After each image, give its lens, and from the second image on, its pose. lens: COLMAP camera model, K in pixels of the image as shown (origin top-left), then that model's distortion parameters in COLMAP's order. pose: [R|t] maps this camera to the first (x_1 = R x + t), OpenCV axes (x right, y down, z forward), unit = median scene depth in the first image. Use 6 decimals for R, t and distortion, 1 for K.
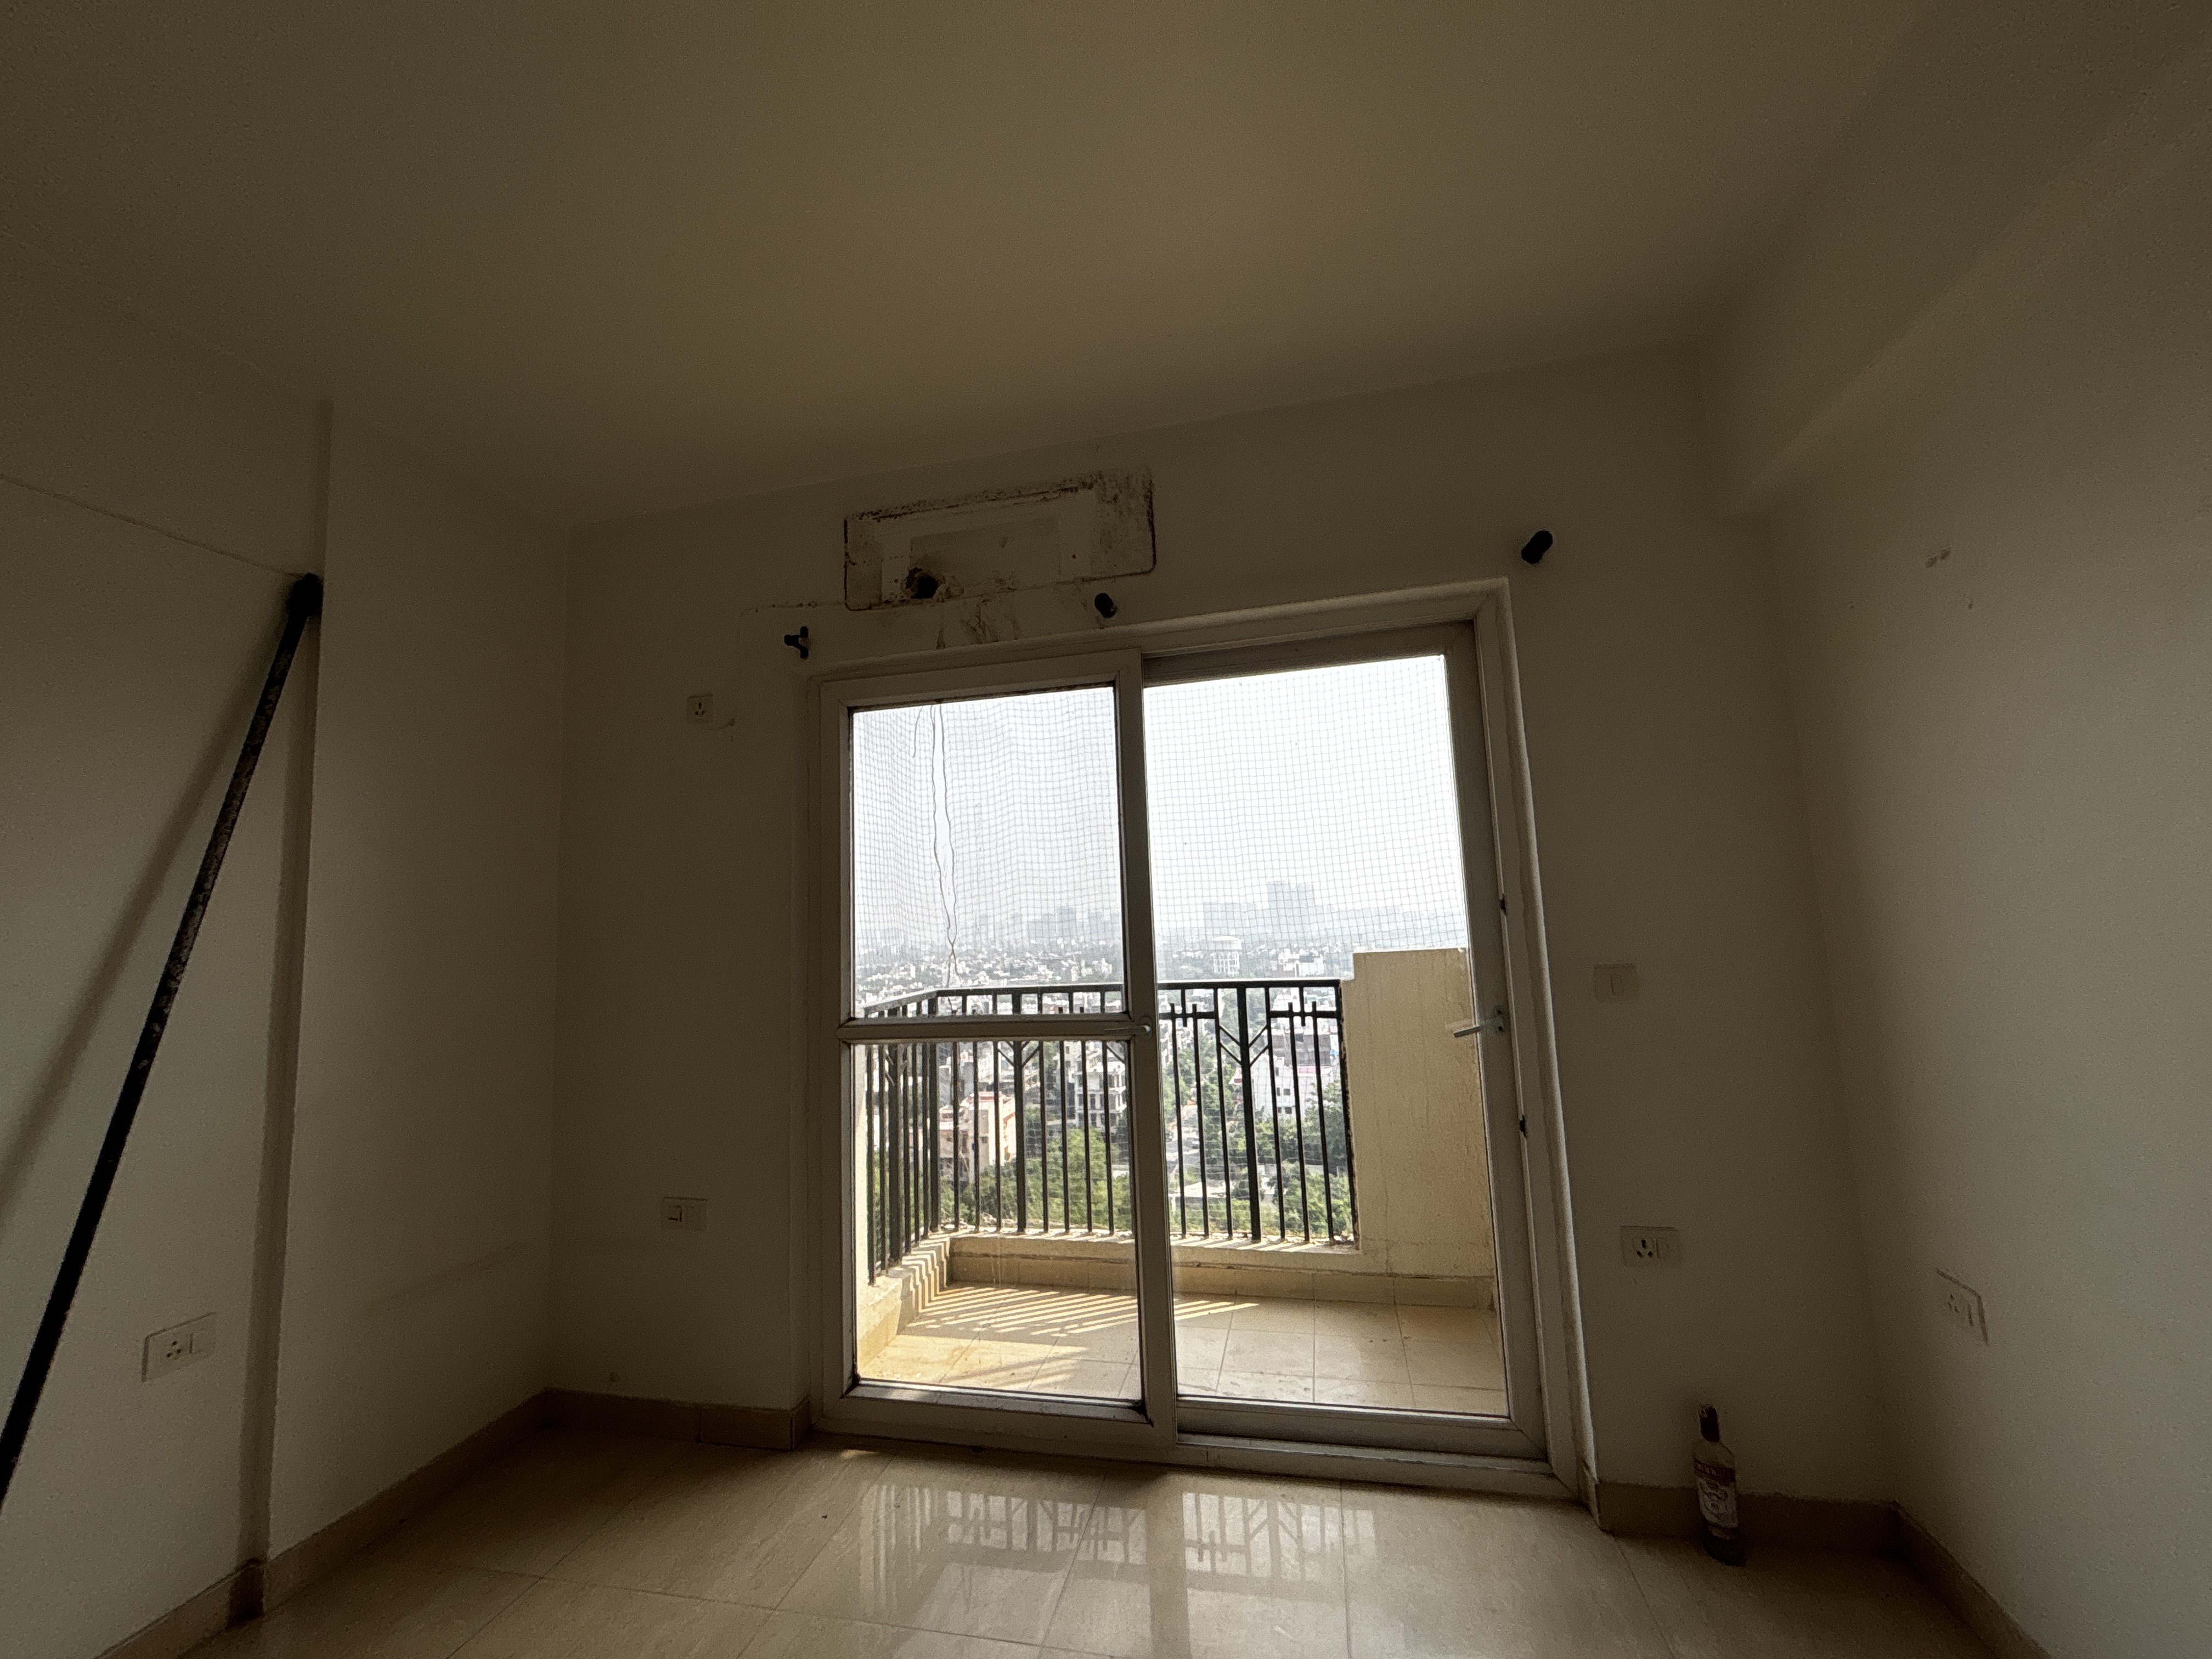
lens RADIAL K [[887.0, 0, 1106.0], [0, 887.0, 829.5], [0, 0, 1]] dist [0.008116, -0.000452]
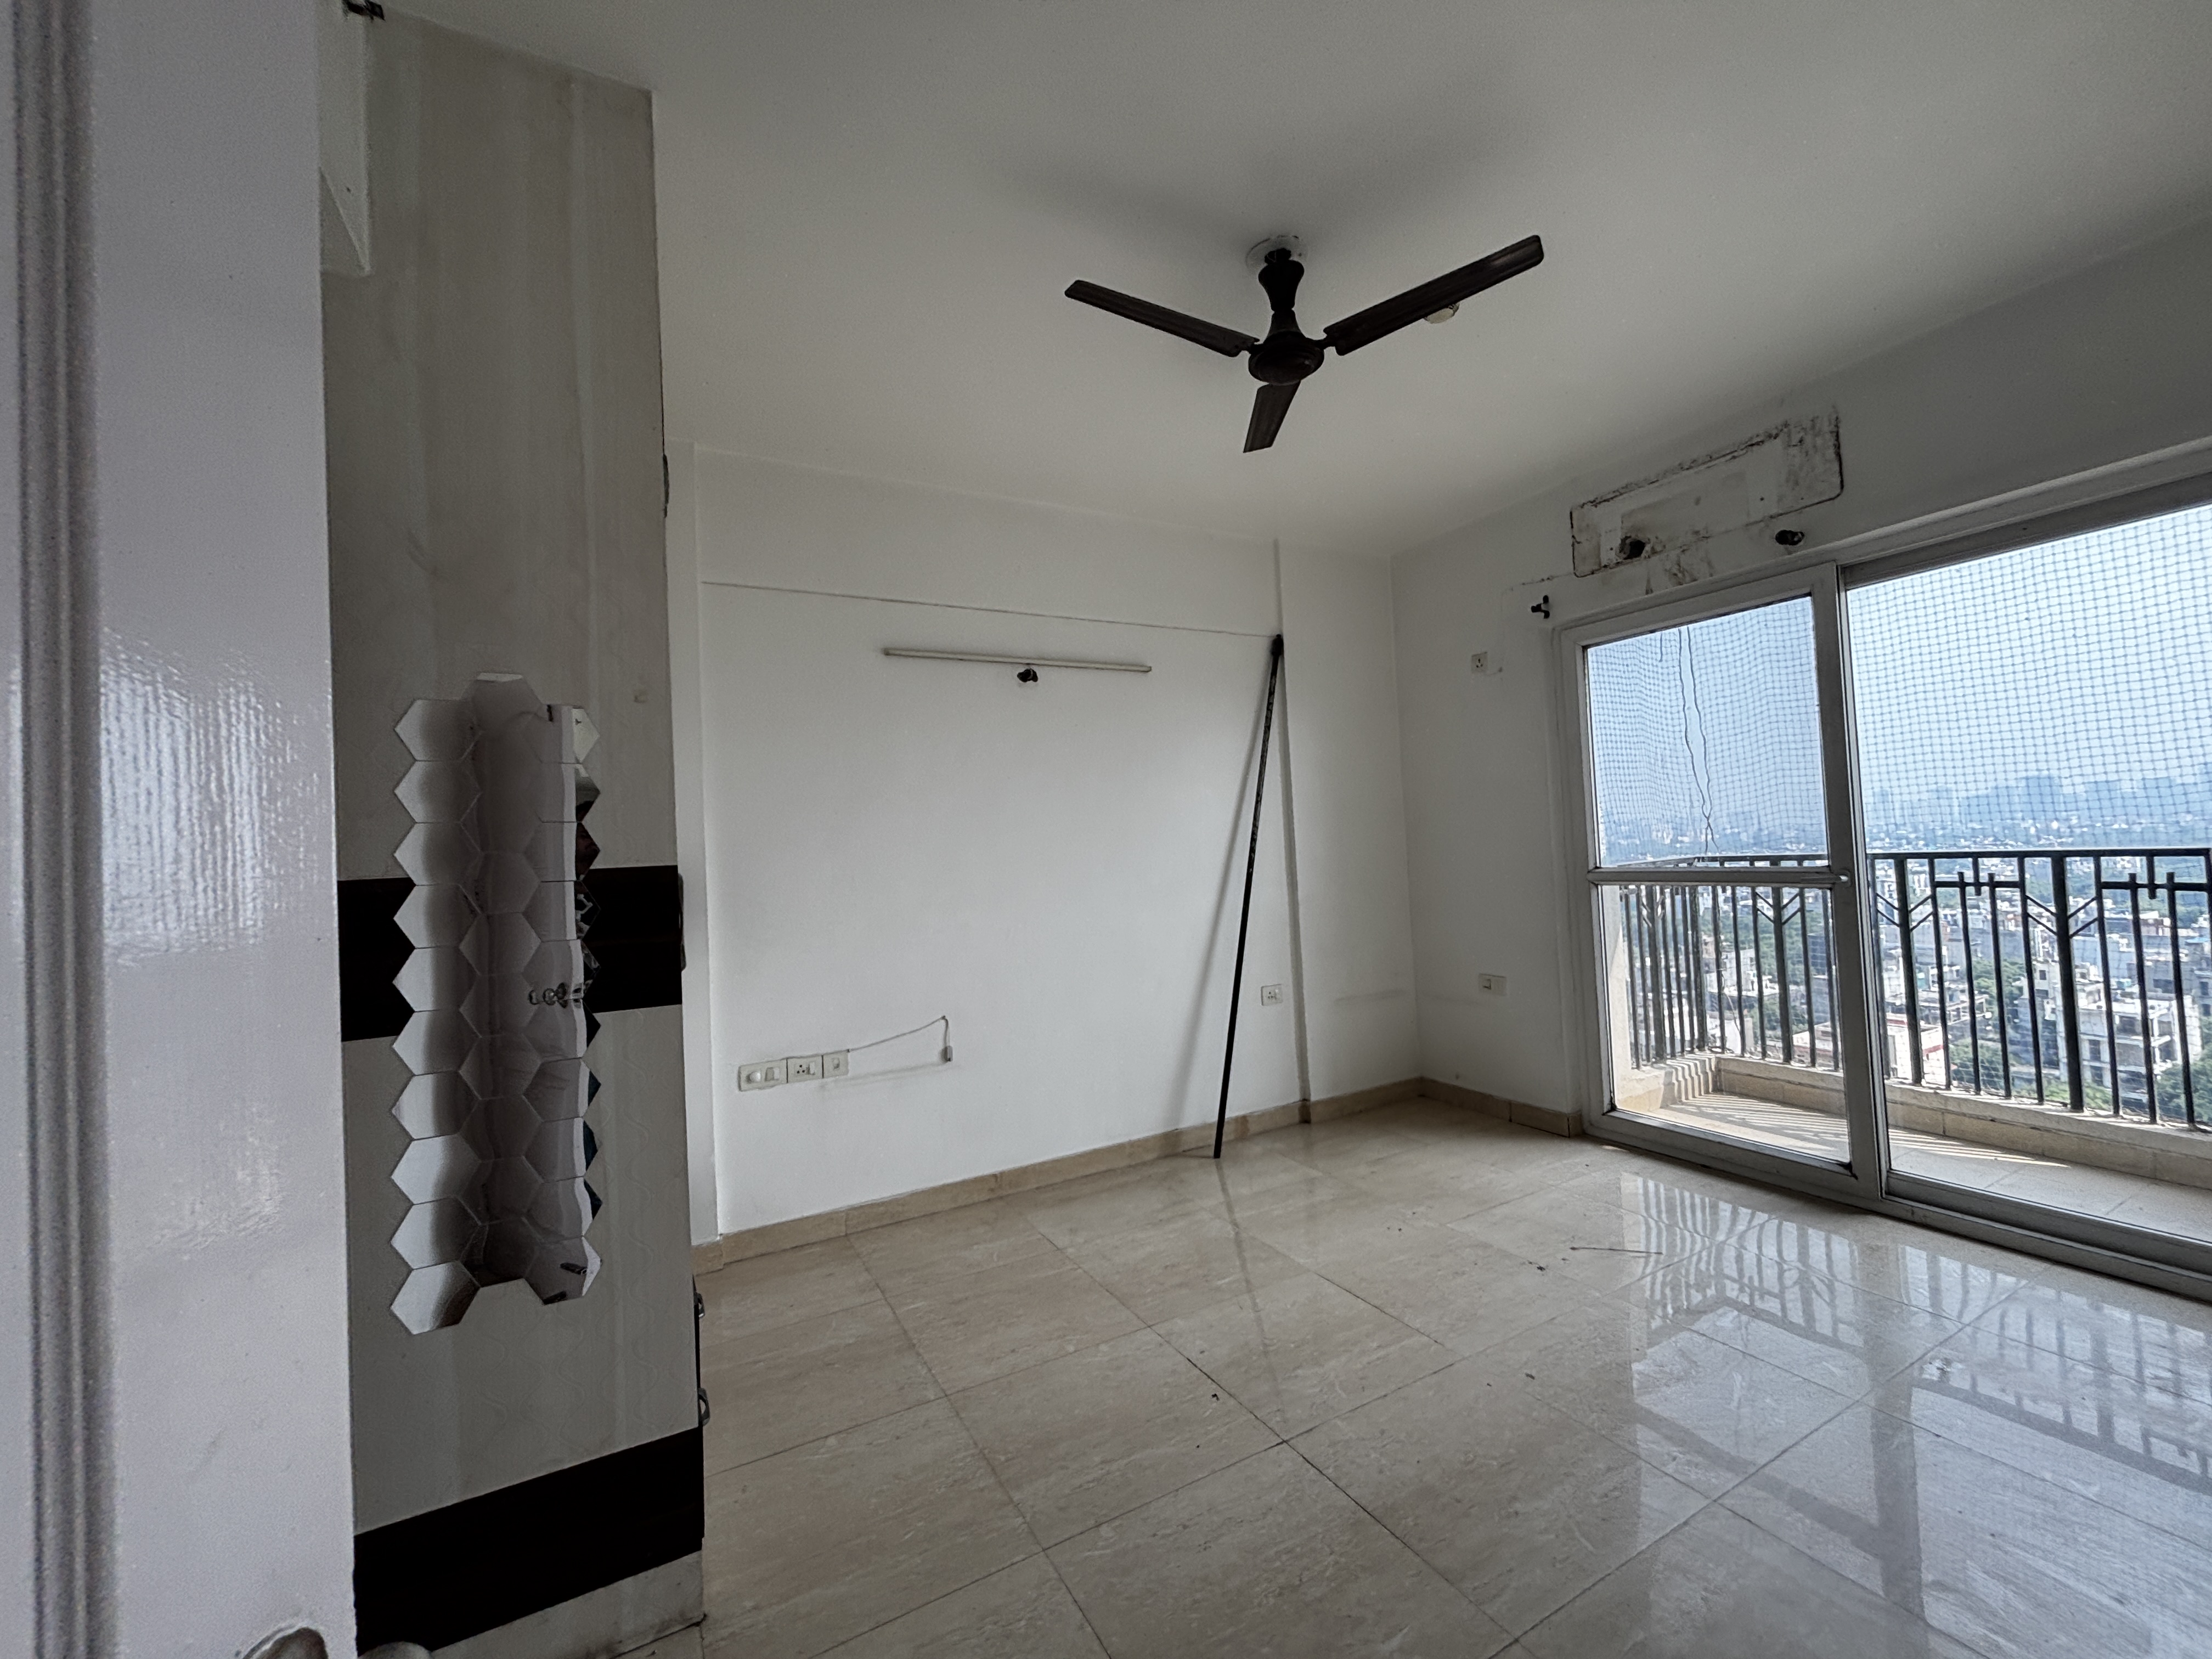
lens RADIAL K [[894.6, 0, 1112.6], [0, 894.6, 823.6], [0, 0, 1]] dist [0.009780, 0.000015]
pose [[0.656802, -0.012217, -0.753964, 0.292234], [0.101322, 0.992231, 0.072186, -0.040044], [0.747225, -0.123805, 0.652937, -0.518428]]
